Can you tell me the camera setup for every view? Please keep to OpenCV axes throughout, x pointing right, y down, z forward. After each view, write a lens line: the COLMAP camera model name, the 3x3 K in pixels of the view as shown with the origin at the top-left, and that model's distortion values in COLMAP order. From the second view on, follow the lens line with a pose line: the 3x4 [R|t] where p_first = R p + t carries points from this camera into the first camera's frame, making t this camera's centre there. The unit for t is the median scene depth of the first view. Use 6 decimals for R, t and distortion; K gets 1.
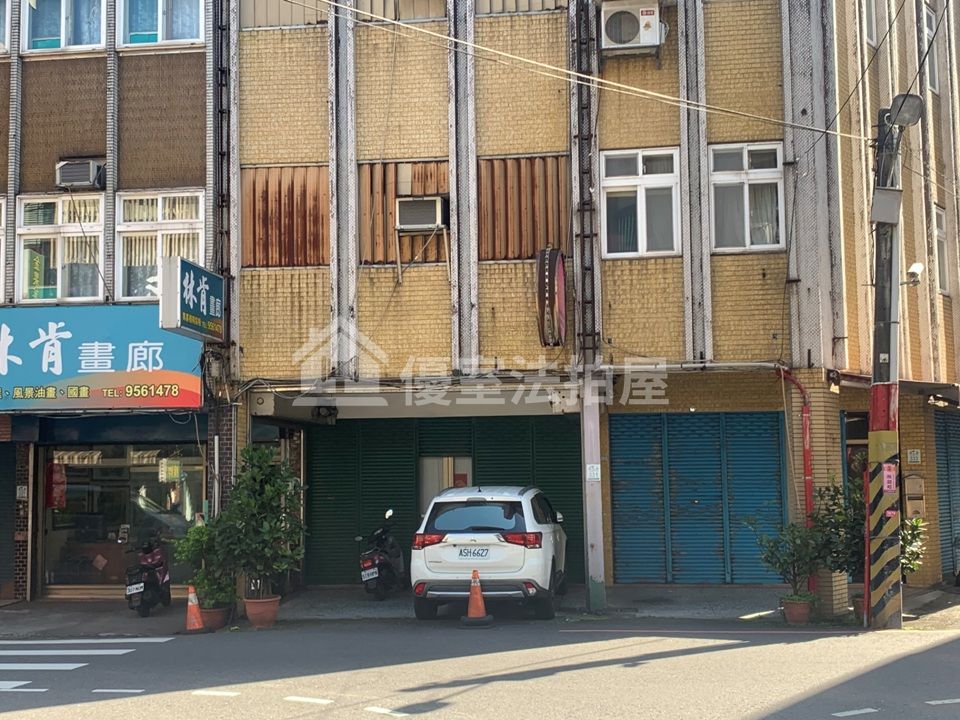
lens RADIAL K [[1219.8, 0, 468.0], [0, 1219.8, 379.5], [0, 0, 1]] dist [0.104275, 0.000000]
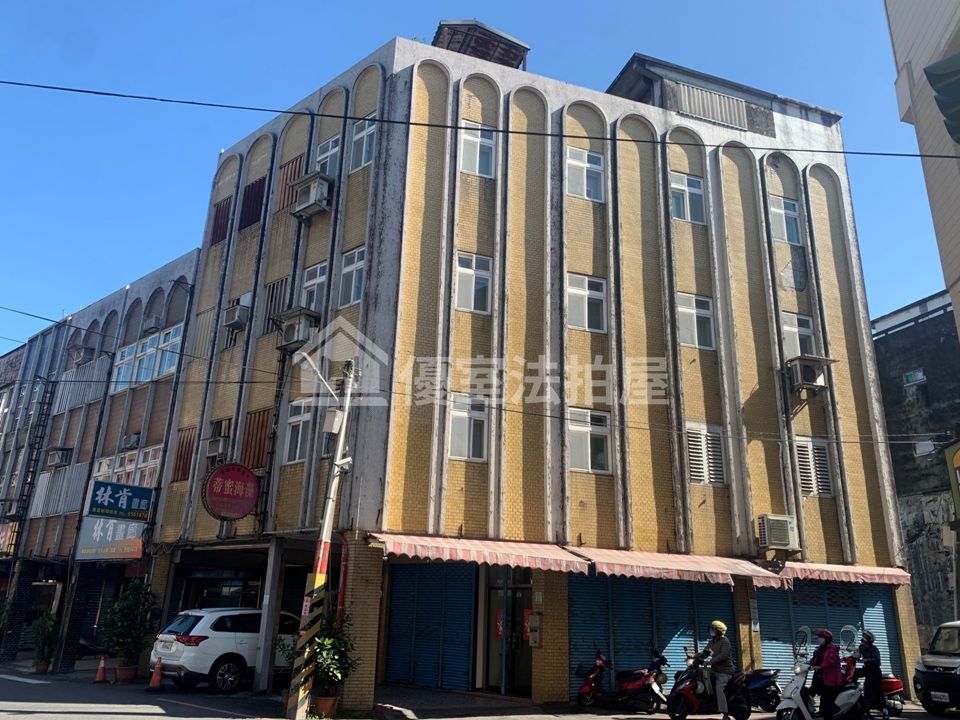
lens RADIAL K [[737.5, 0, 477.5], [0, 737.5, 364.5], [0, 0, 1]] dist [0.028465, -0.025806]
pose [[0.833503, -0.137420, -0.535152, 0.891834], [0.004253, 0.970143, -0.242496, 0.013207], [0.552498, 0.199845, 0.809202, 0.302860]]
